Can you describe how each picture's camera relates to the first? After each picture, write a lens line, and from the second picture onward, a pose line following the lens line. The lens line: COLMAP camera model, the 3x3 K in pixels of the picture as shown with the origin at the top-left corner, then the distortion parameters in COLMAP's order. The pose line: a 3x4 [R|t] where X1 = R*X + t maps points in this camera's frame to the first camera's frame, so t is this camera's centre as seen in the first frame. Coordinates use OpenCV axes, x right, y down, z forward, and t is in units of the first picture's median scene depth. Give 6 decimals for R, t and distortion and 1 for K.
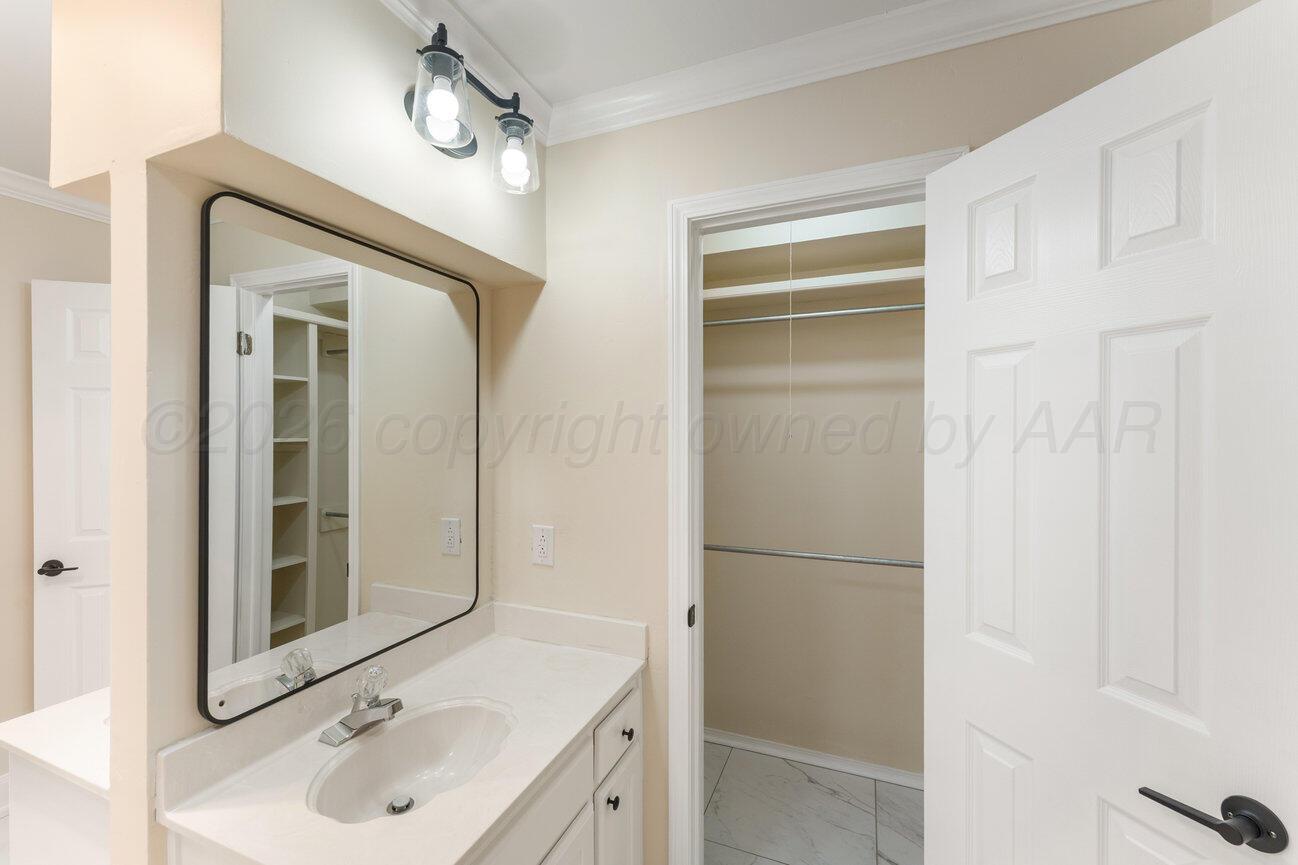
lens RADIAL K [[531.5, 0, 645.4], [0, 531.5, 426.5], [0, 0, 1]] dist [0.004596, -0.001810]
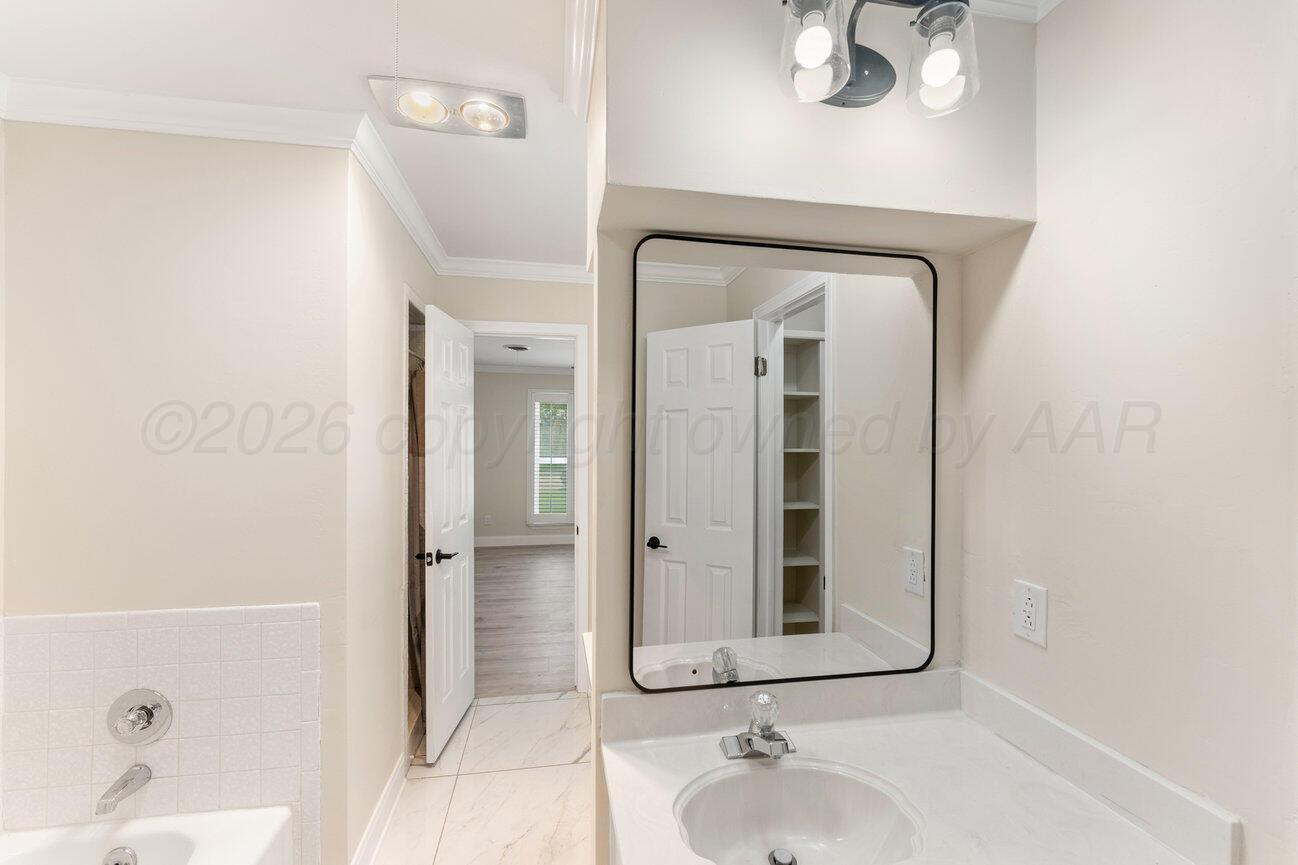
lens RADIAL K [[531.5, 0, 649.7], [0, 531.5, 440.4], [0, 0, 1]] dist [0.004596, -0.001810]
pose [[0.546676, 0.004222, -0.837334, 0.115030], [-0.001076, 0.999990, 0.004339, 0.000845], [0.837344, -0.001472, 0.546675, 0.224622]]
